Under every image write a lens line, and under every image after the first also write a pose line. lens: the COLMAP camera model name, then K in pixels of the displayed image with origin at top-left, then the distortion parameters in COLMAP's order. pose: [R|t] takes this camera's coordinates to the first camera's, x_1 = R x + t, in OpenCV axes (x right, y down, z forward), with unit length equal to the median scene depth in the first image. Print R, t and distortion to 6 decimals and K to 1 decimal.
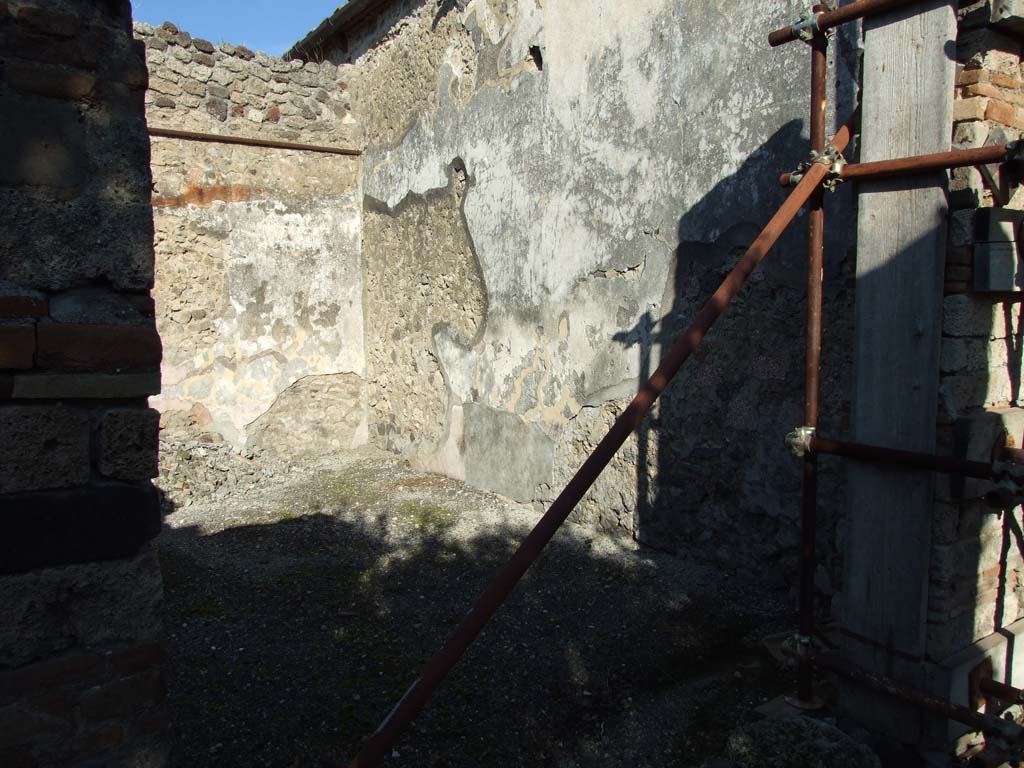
lens RADIAL K [[813.4, 0, 516.8], [0, 813.4, 373.4], [0, 0, 1]] dist [-0.059592, 0.055359]
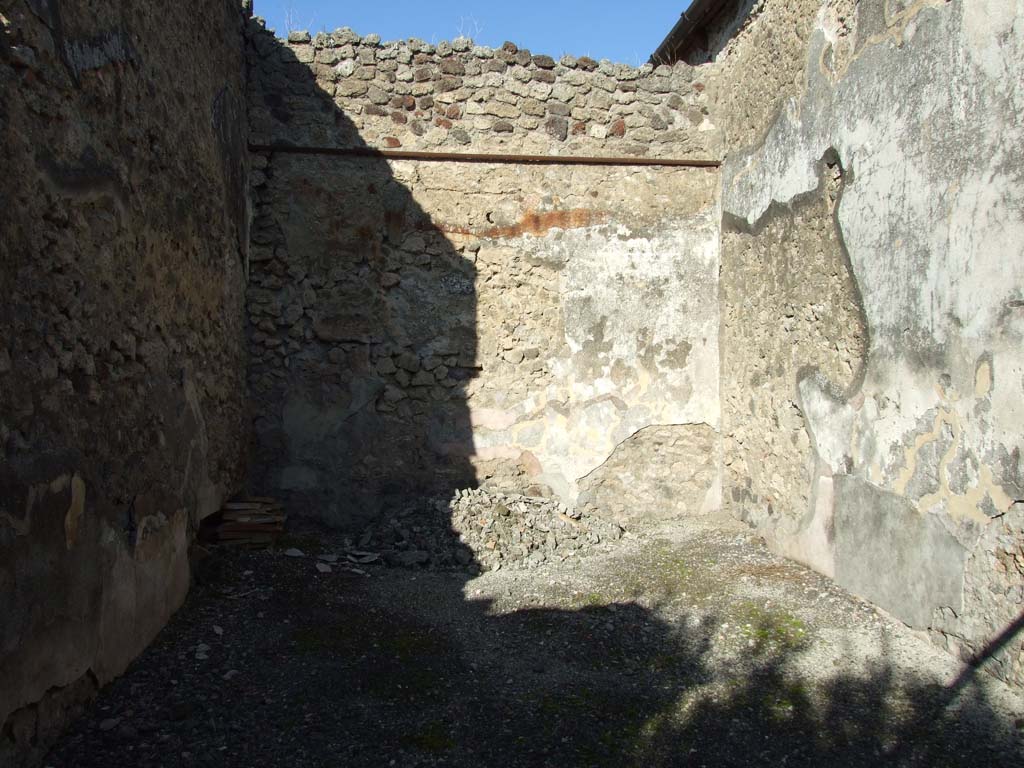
lens RADIAL K [[813.4, 0, 516.8], [0, 813.4, 373.4], [0, 0, 1]] dist [-0.059592, 0.055359]
pose [[0.882335, 0.014555, -0.470397, 0.022588], [-0.036320, 0.998647, -0.037228, -0.016377], [0.469218, 0.049932, 0.881670, 0.190382]]
